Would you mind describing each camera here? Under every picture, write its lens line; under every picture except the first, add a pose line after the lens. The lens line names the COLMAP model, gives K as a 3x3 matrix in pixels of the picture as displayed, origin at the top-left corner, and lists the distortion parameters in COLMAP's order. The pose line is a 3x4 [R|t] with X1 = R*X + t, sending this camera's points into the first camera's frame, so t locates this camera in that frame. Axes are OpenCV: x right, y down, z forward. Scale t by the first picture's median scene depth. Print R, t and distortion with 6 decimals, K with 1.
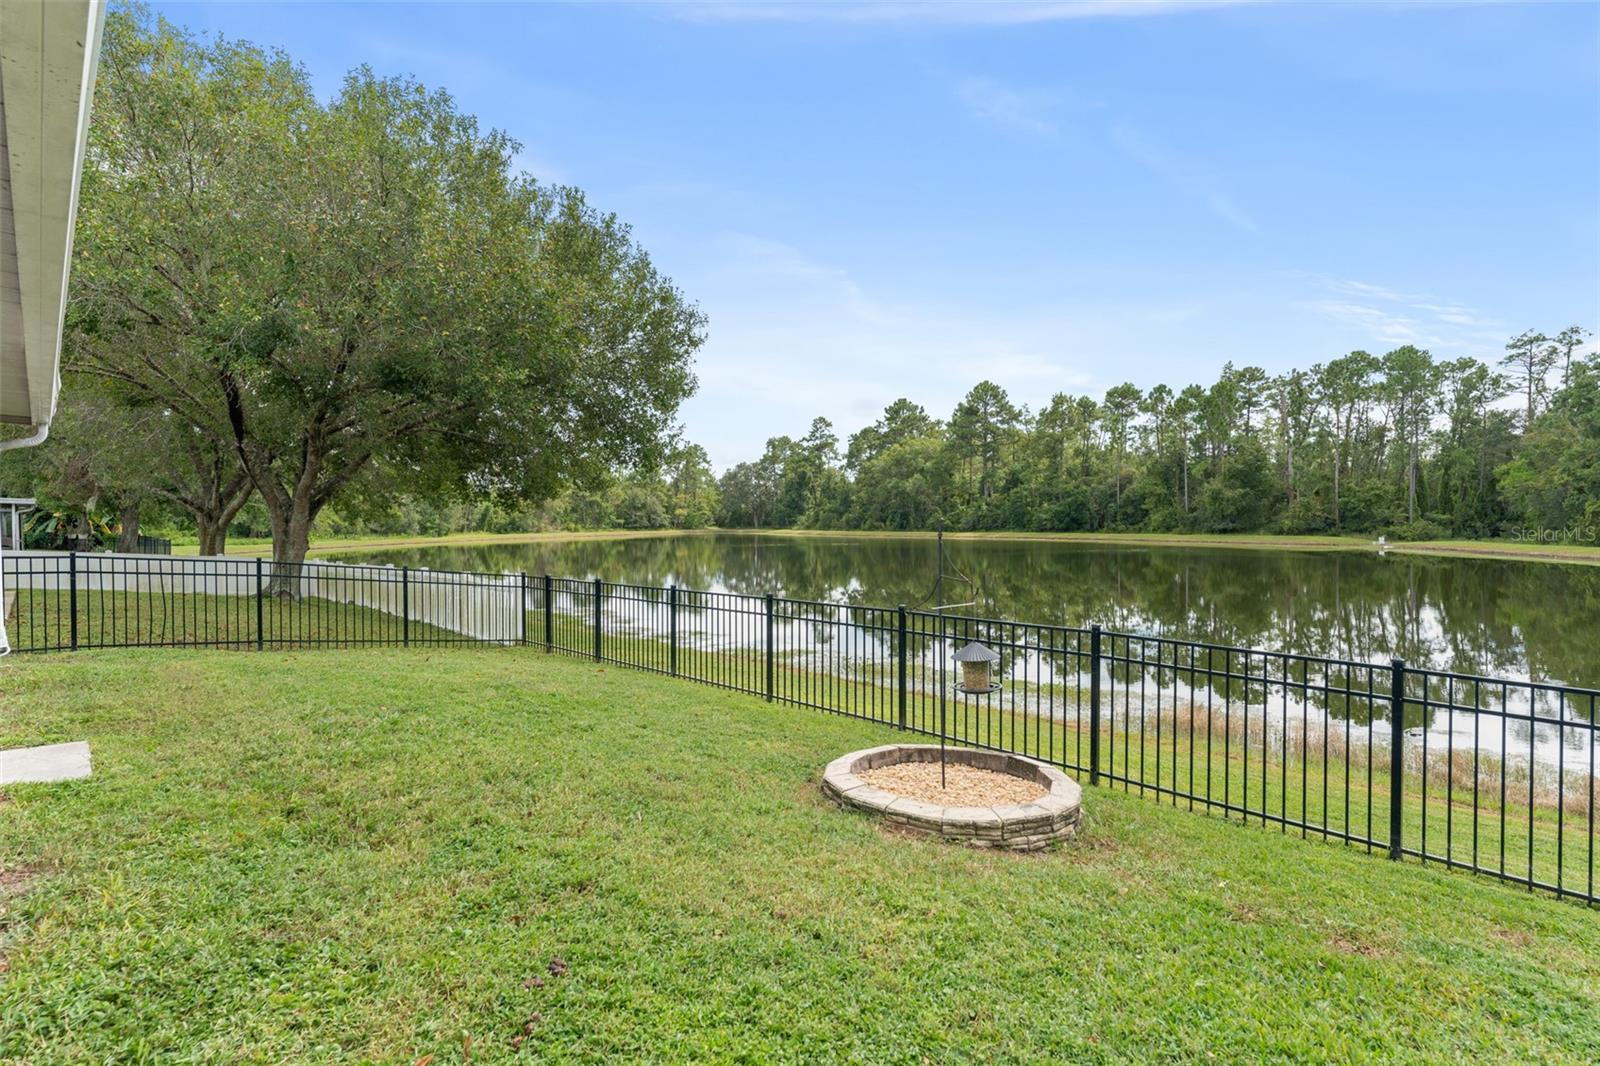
lens RADIAL K [[786.6, 0, 793.8], [0, 786.6, 527.2], [0, 0, 1]] dist [0.001154, -0.002767]
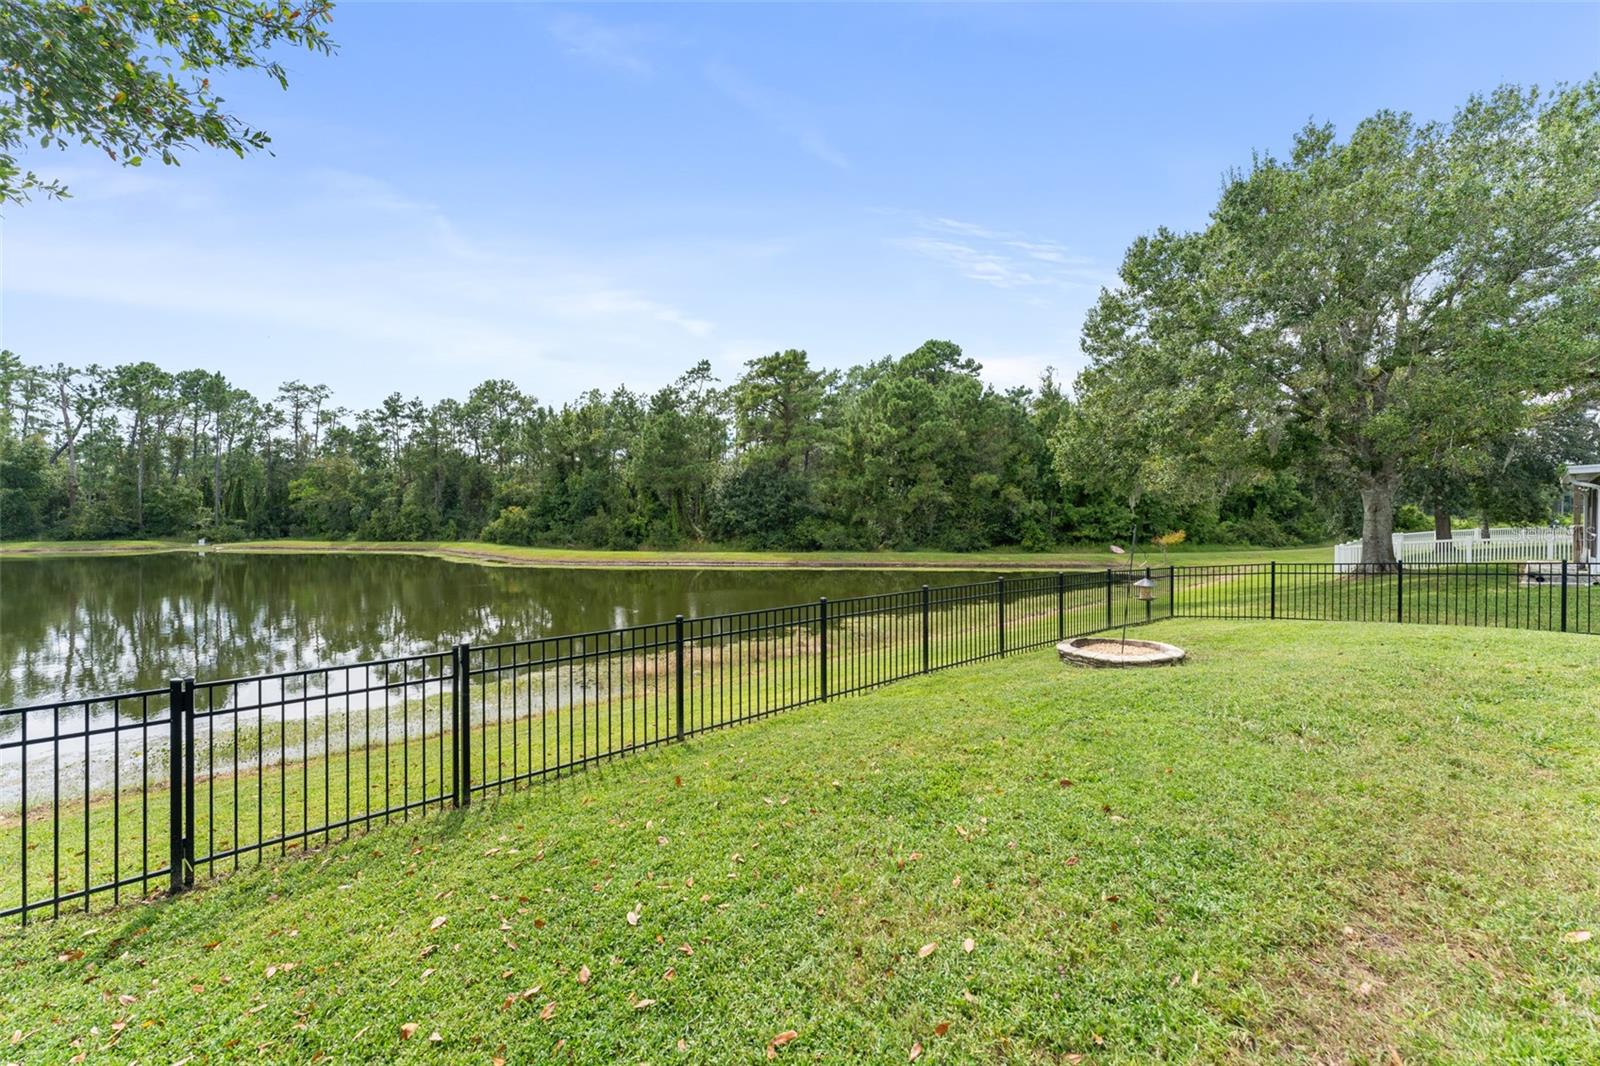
lens RADIAL K [[636.1, 0, 800.2], [0, 636.1, 518.9], [0, 0, 1]] dist [-0.004077, 0.000908]
pose [[0.044270, 0.004264, 0.999011, -0.079644], [0.012016, 0.999916, -0.004800, -0.001509], [-0.998947, 0.012217, 0.044215, 0.092233]]
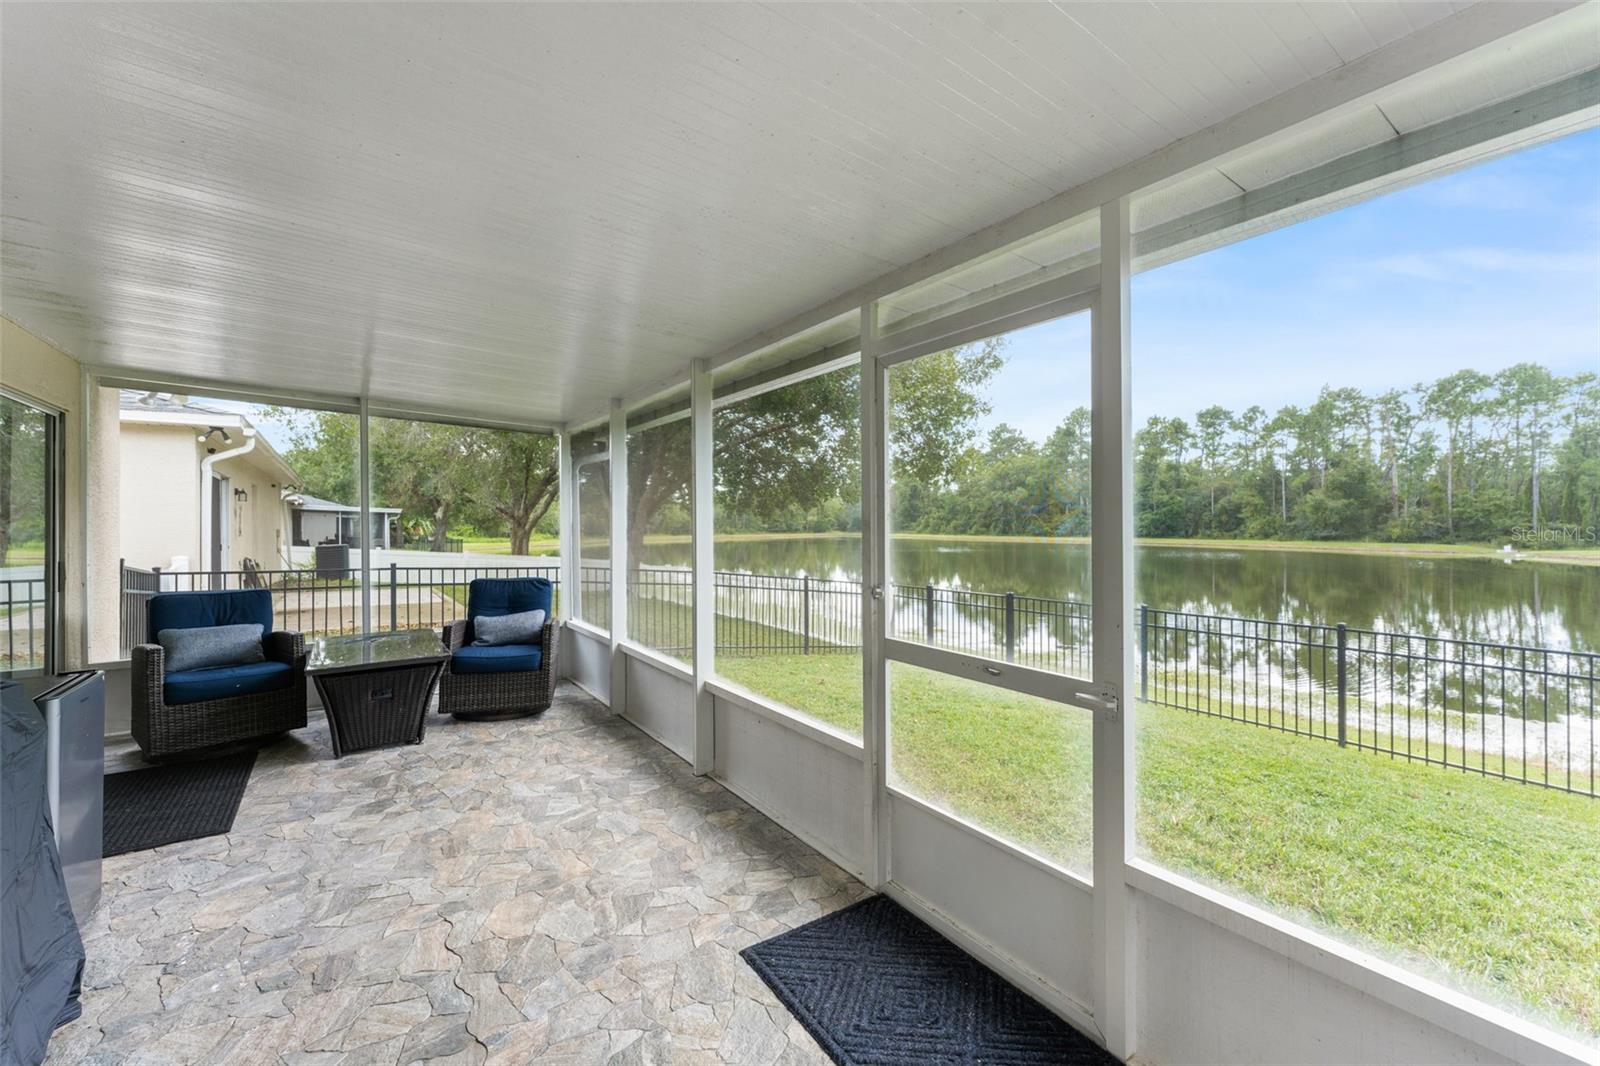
lens RADIAL K [[636.1, 0, 789.0], [0, 636.1, 520.0], [0, 0, 1]] dist [-0.004077, 0.000908]
pose [[0.988088, 0.003753, -0.153842, -0.047740], [-0.006322, 0.999849, -0.016210, -0.001452], [0.153758, 0.016989, 0.987963, 0.019062]]
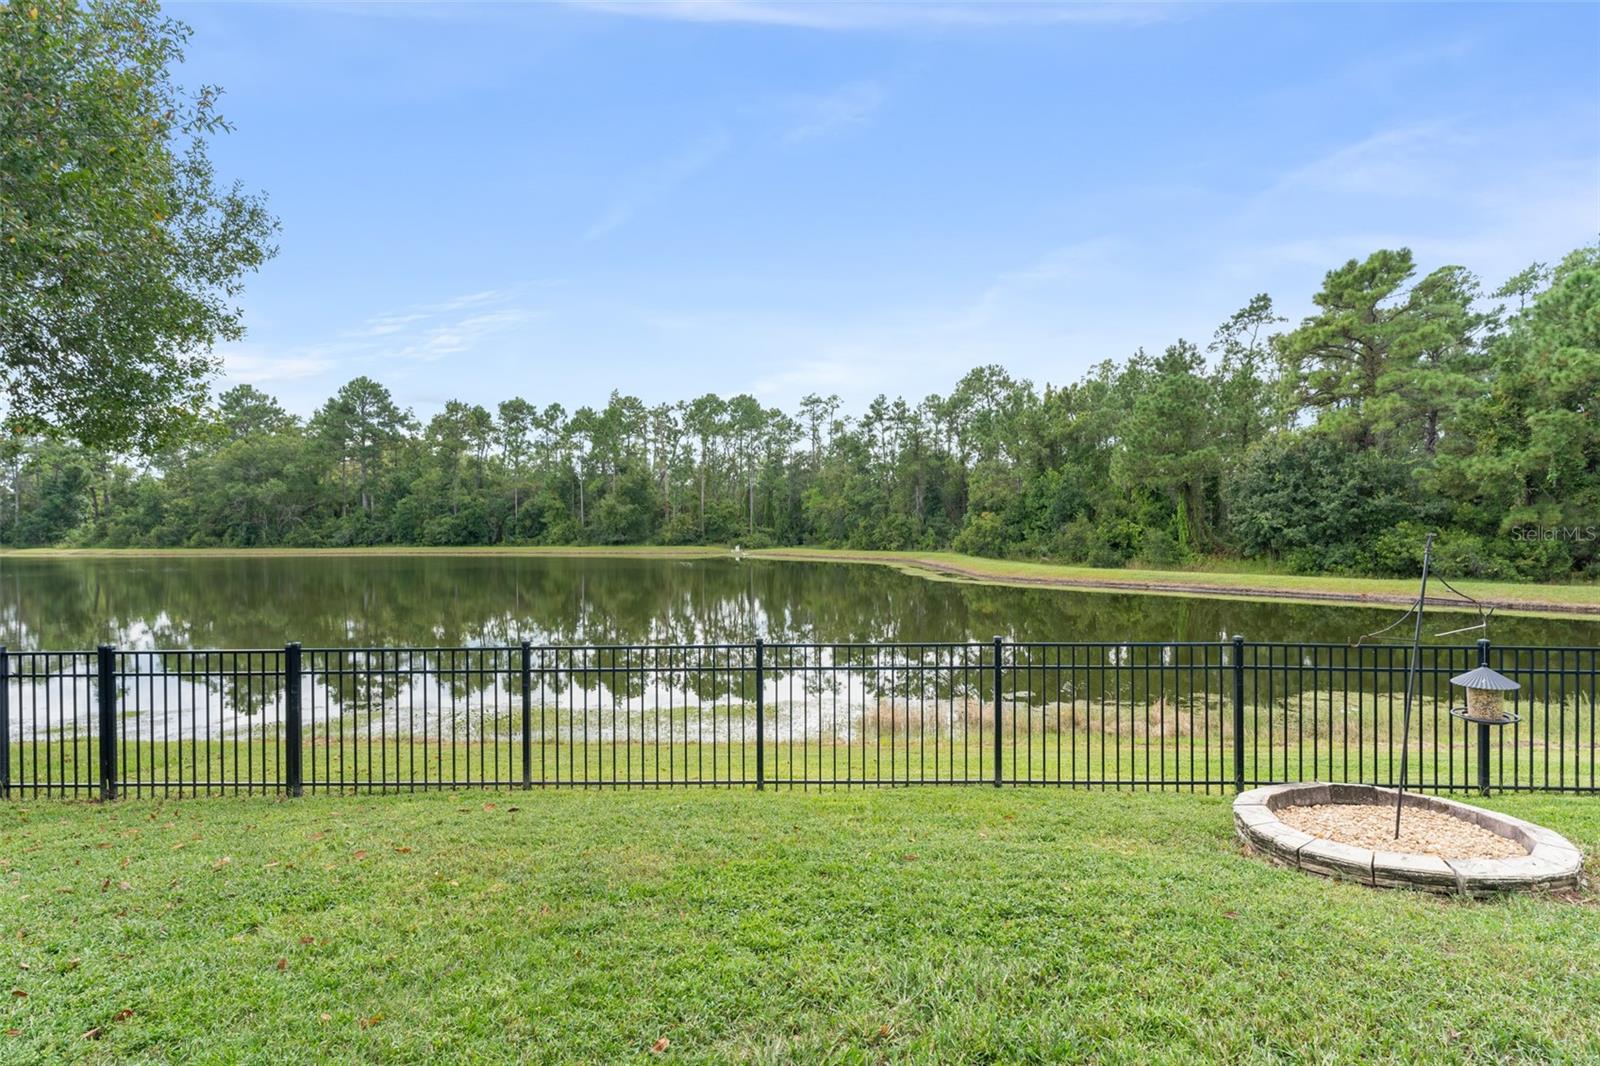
lens RADIAL K [[786.6, 0, 796.6], [0, 786.6, 530.8], [0, 0, 1]] dist [0.001154, -0.002767]
pose [[0.709042, -0.001825, 0.705164, -0.046188], [0.010207, 0.999918, -0.007675, -0.000836], [-0.705092, 0.012639, 0.709003, 0.041471]]
